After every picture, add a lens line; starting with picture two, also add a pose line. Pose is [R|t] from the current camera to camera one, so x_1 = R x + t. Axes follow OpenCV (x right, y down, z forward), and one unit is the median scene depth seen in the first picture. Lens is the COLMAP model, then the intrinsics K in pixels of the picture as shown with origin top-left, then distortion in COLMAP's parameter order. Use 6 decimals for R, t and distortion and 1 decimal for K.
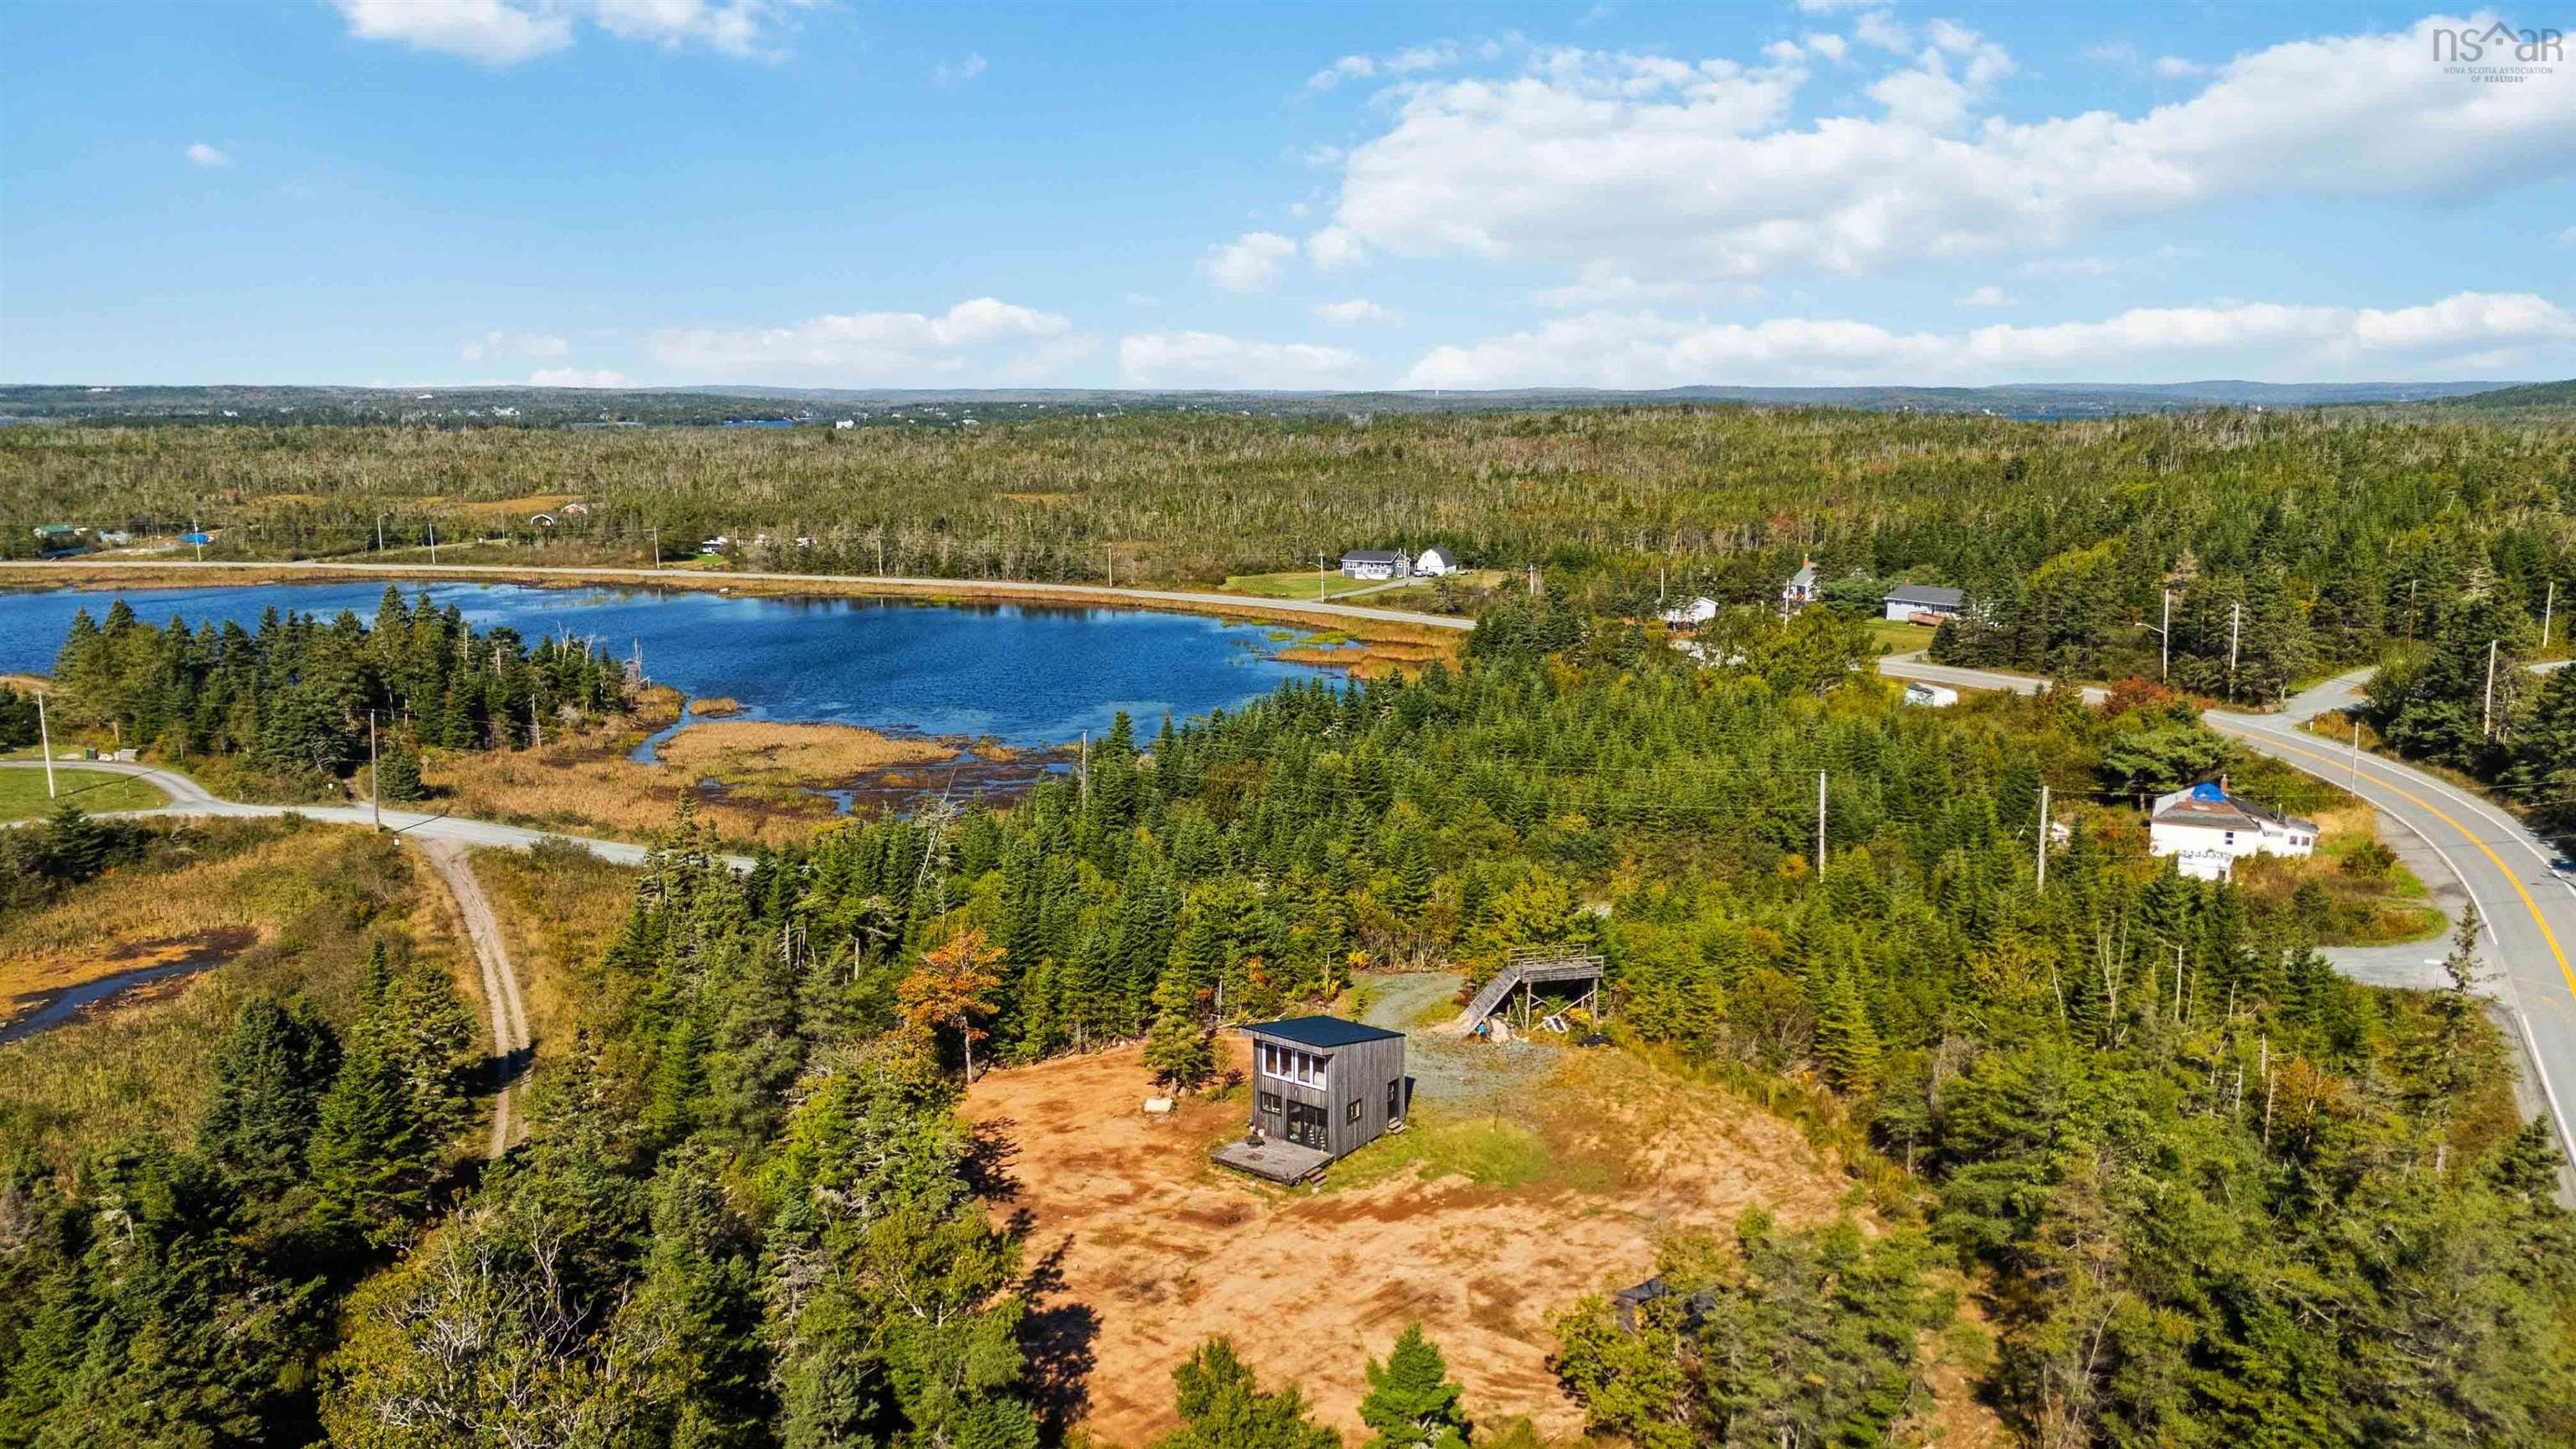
lens RADIAL K [[1896.0, 0, 1300.5], [0, 1896.0, 708.6], [0, 0, 1]] dist [0.078777, -0.080331]
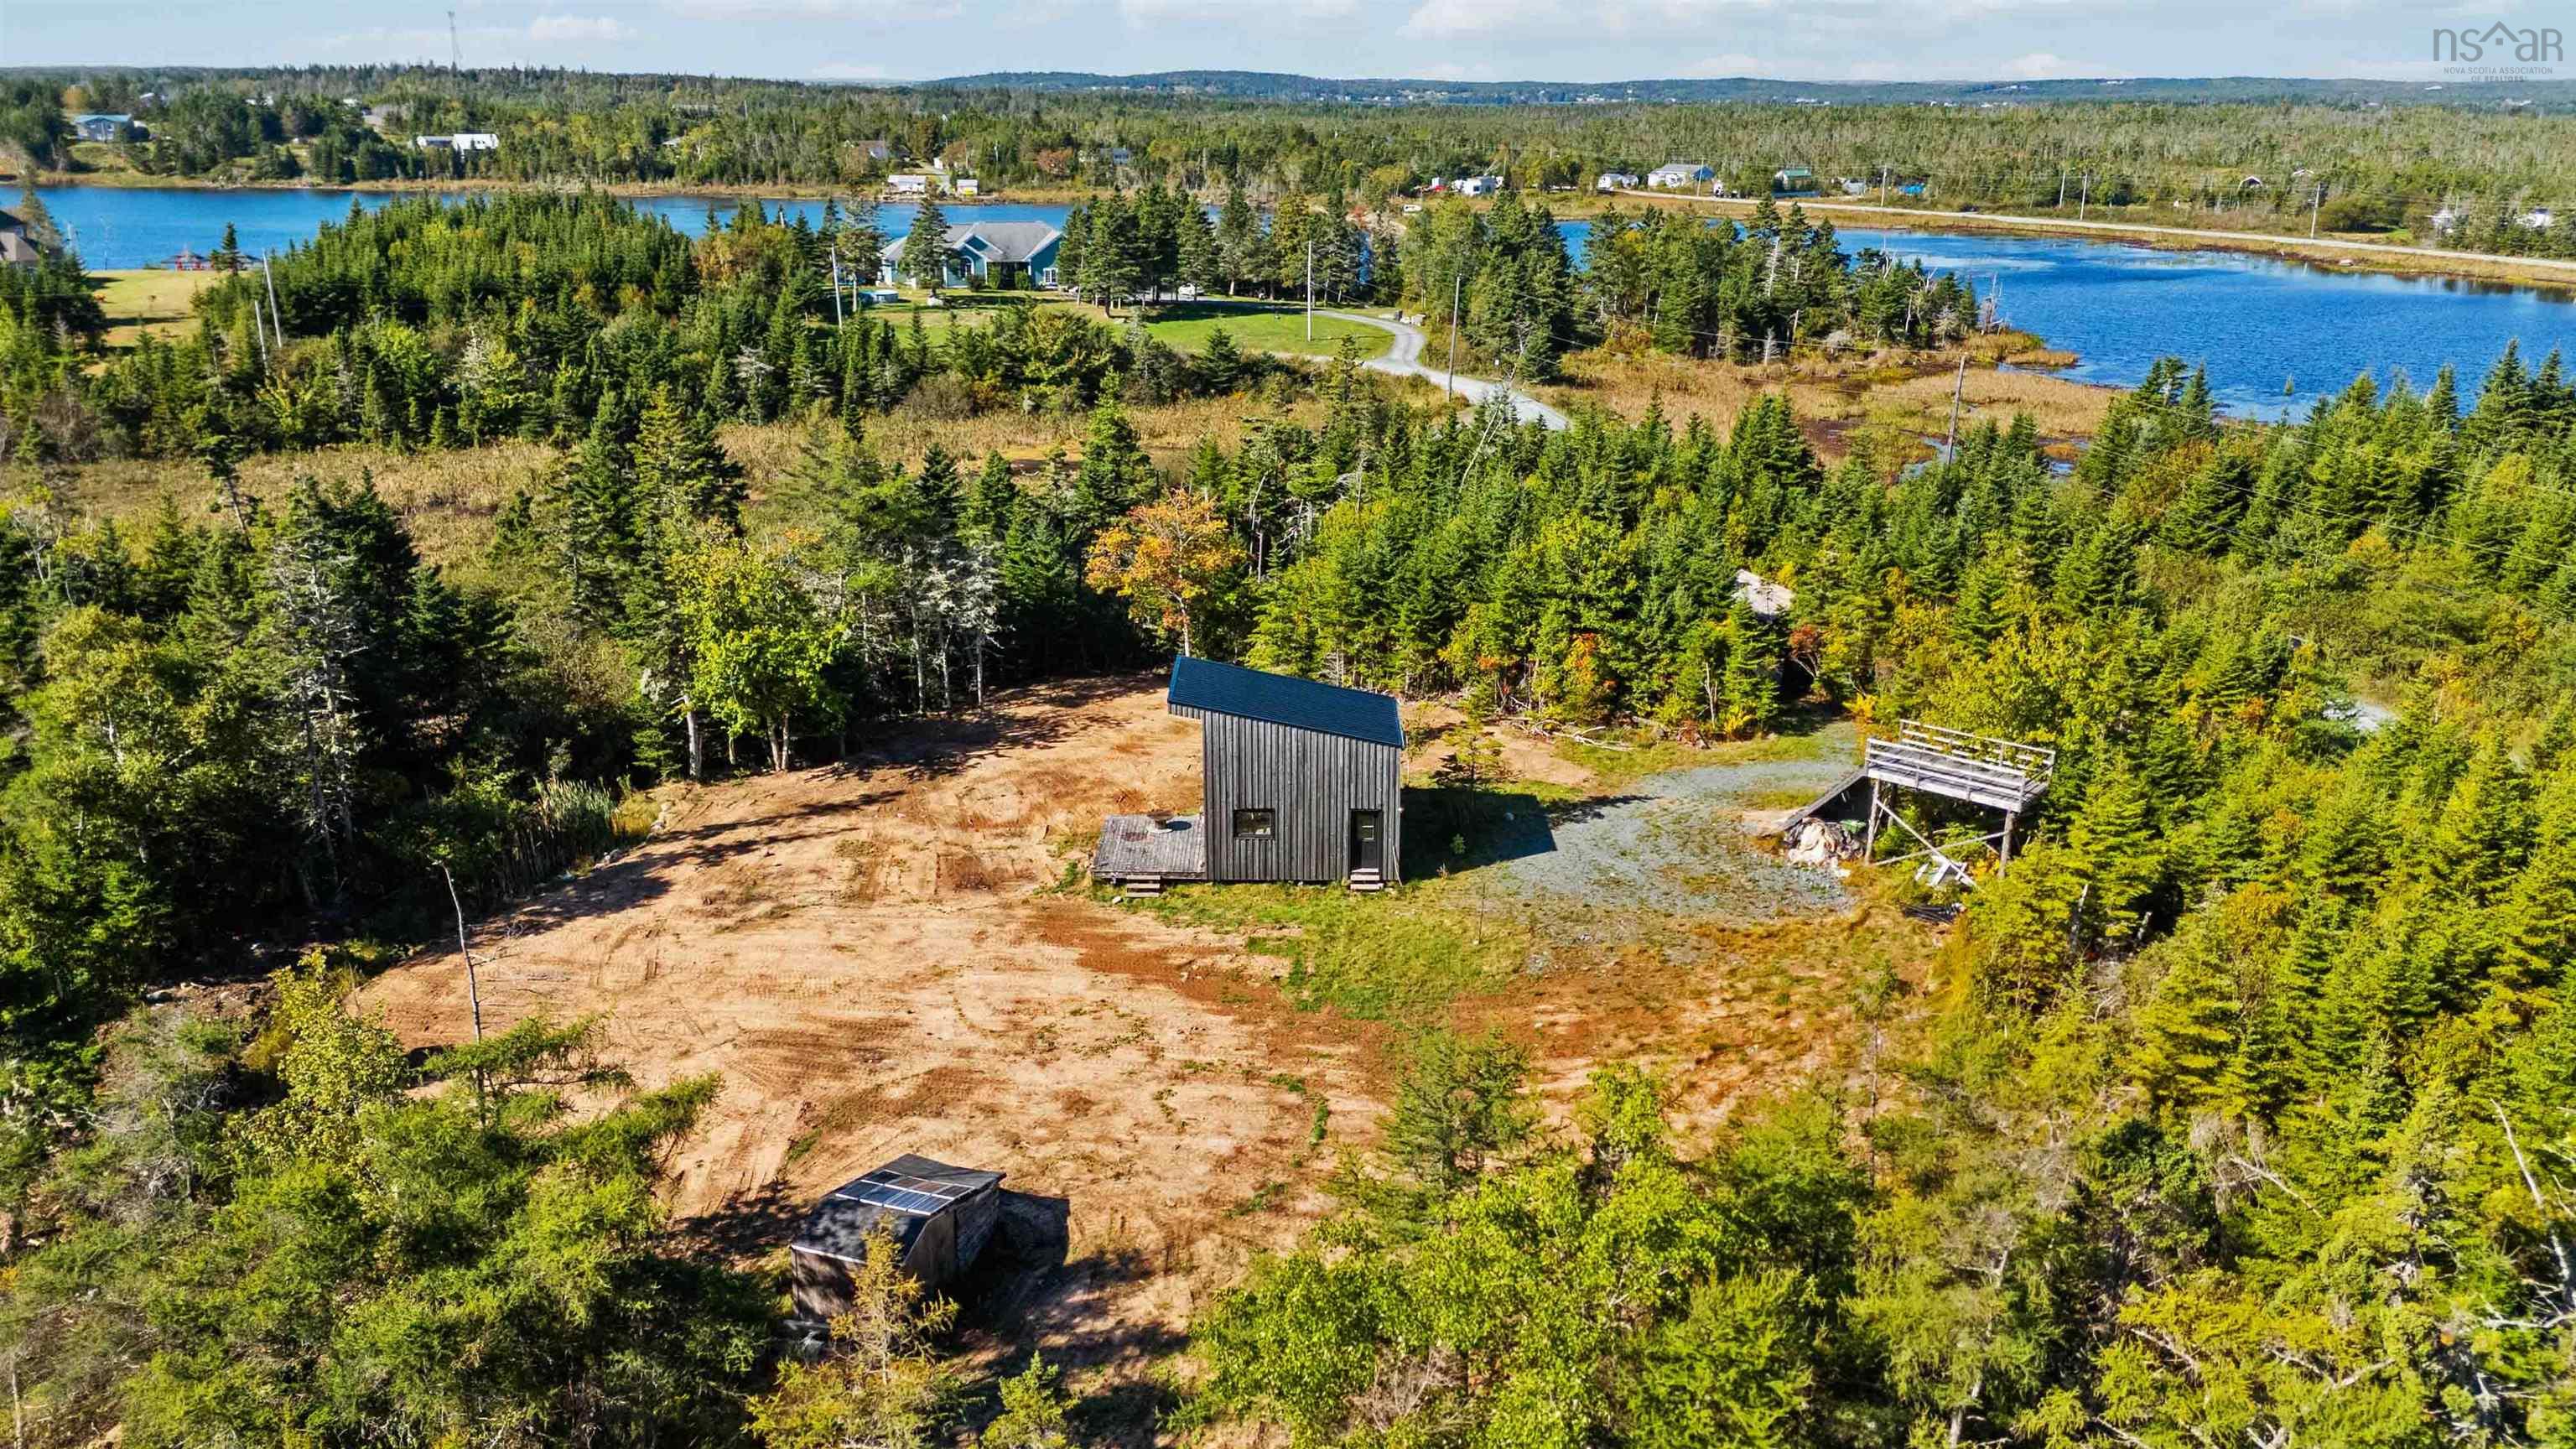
lens RADIAL K [[1896.0, 0, 1301.6], [0, 1896.0, 743.7], [0, 0, 1]] dist [0.078777, -0.080331]
pose [[0.583824, 0.268155, -0.766317, 0.436842], [-0.140004, 0.962992, 0.230314, 0.029534], [0.799718, -0.027175, 0.599761, 0.524605]]
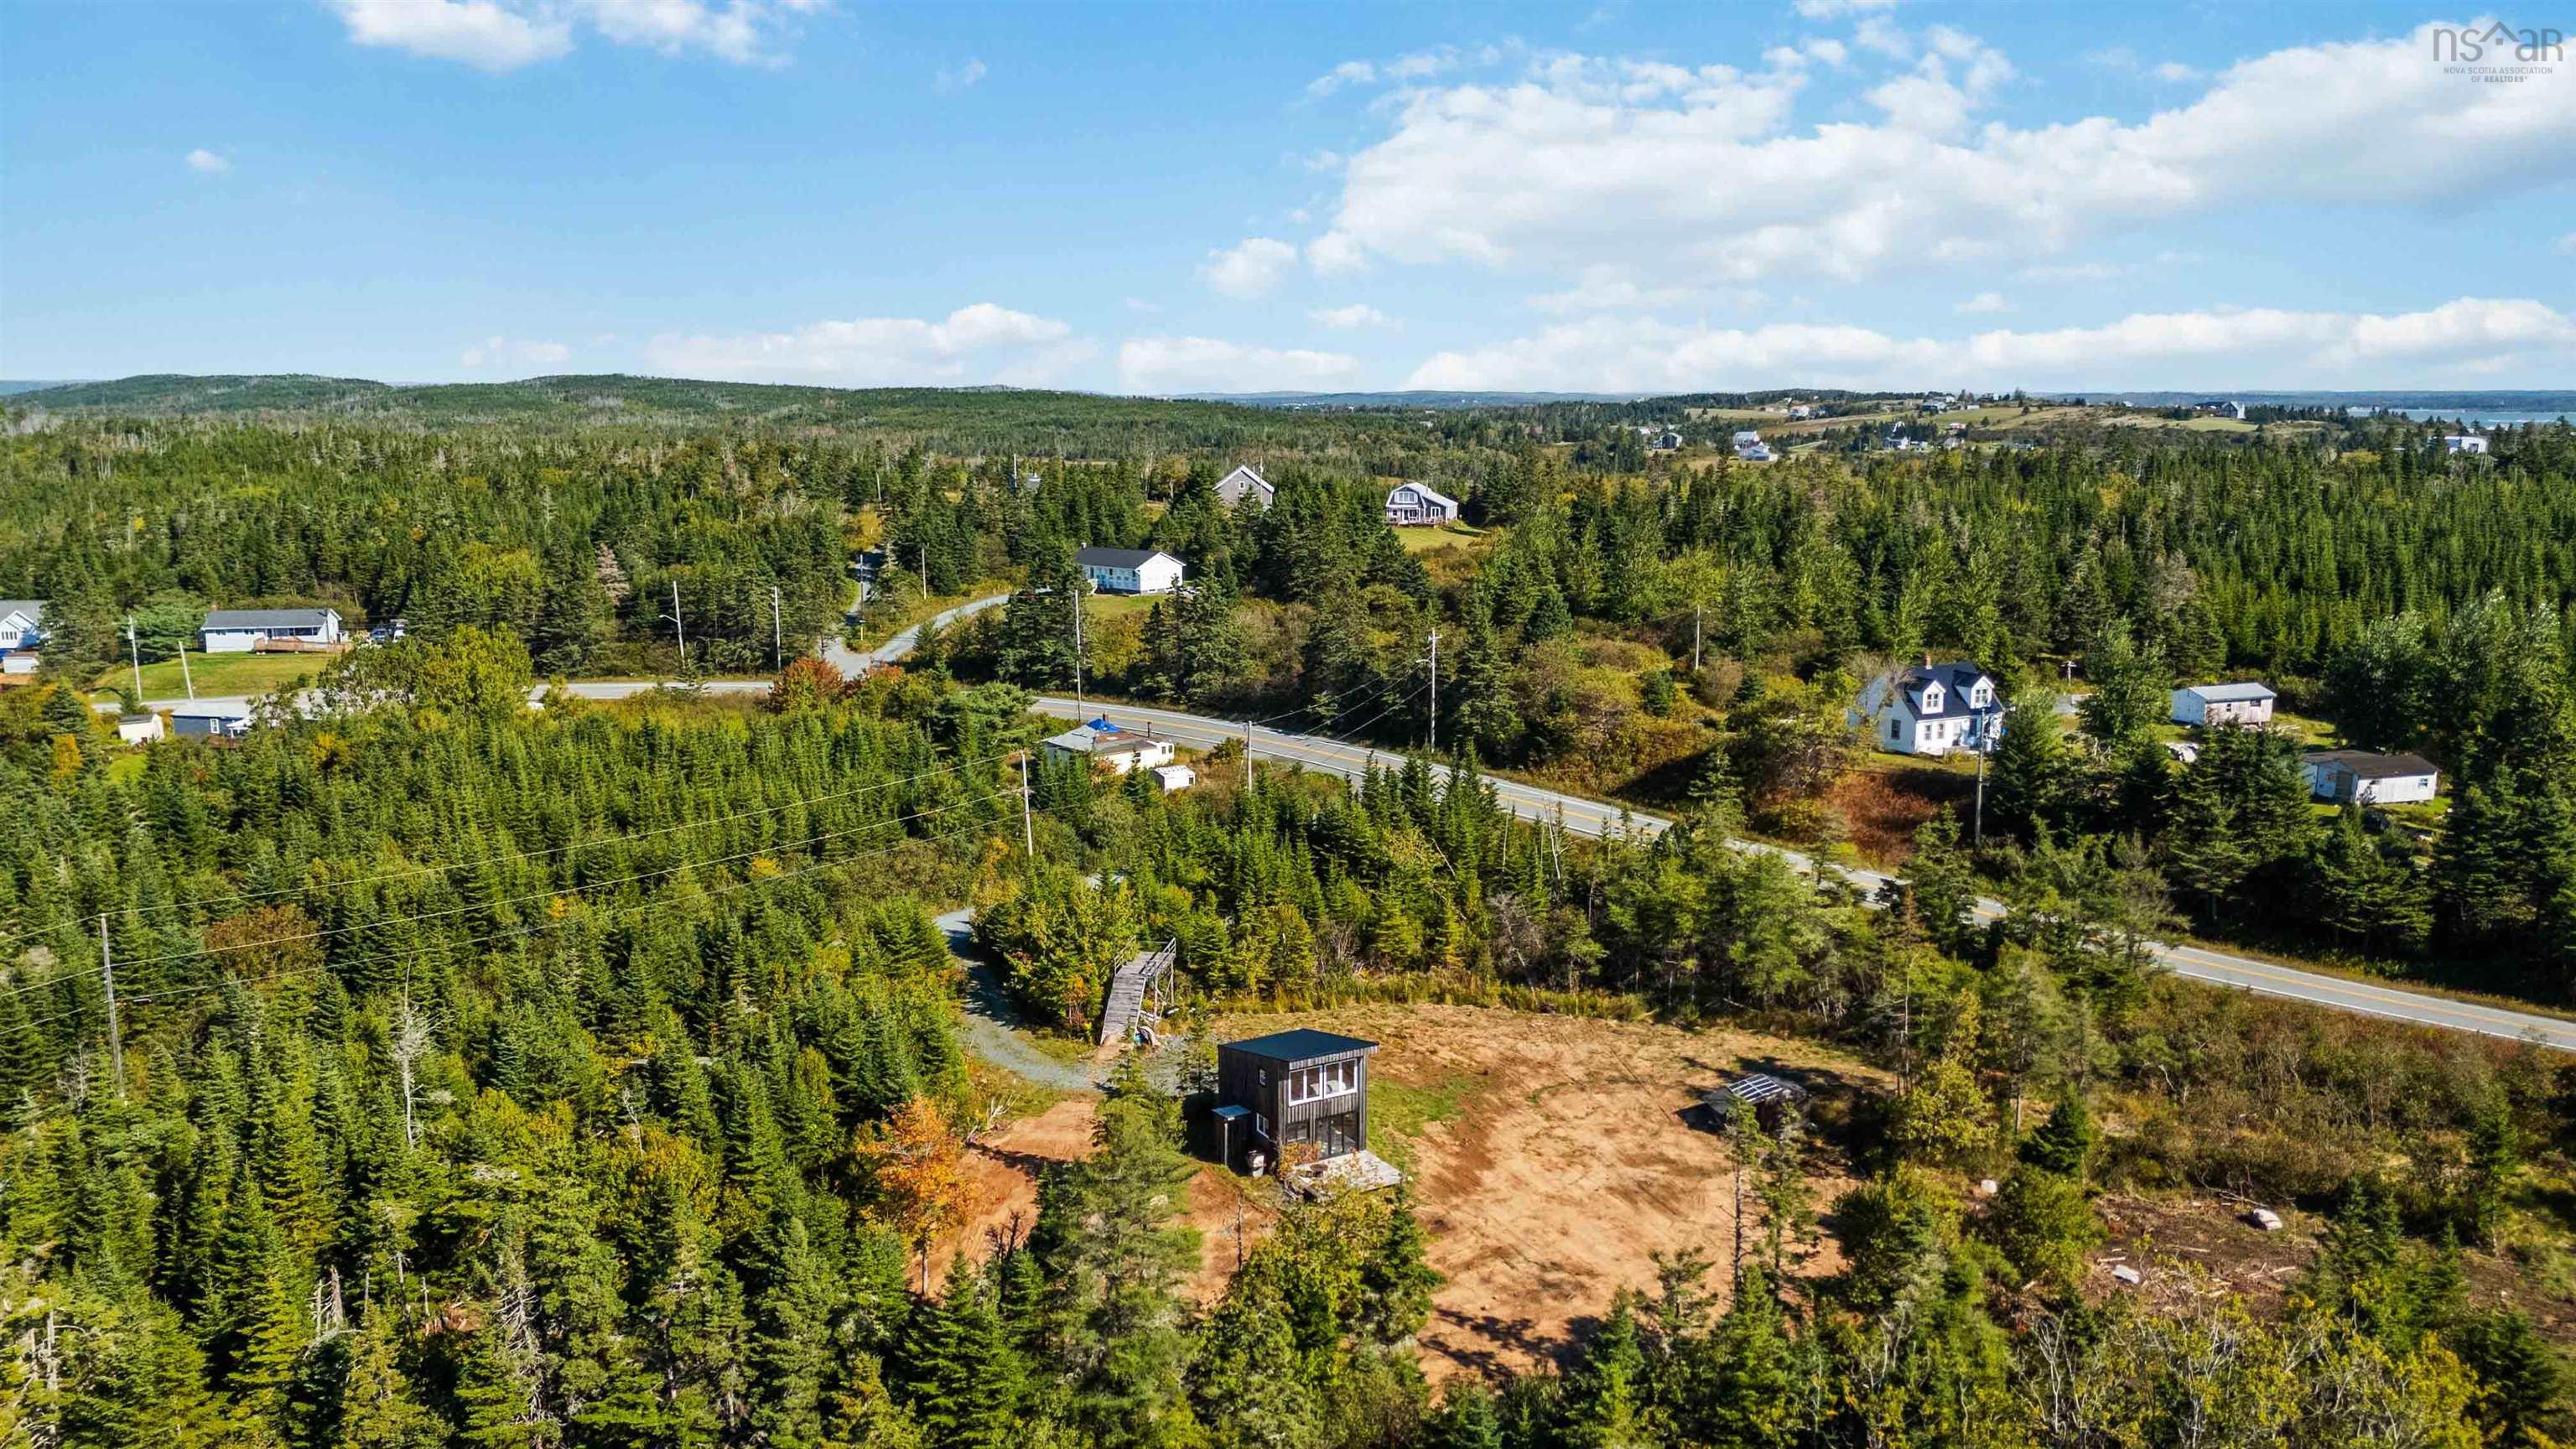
lens RADIAL K [[1896.0, 0, 1284.4], [0, 1896.0, 730.9], [0, 0, 1]] dist [0.078777, -0.080331]
pose [[0.413748, -0.160667, 0.896102, -0.726218], [0.149008, 0.982981, 0.107445, -0.084316], [-0.898114, 0.089071, 0.430647, 0.480624]]
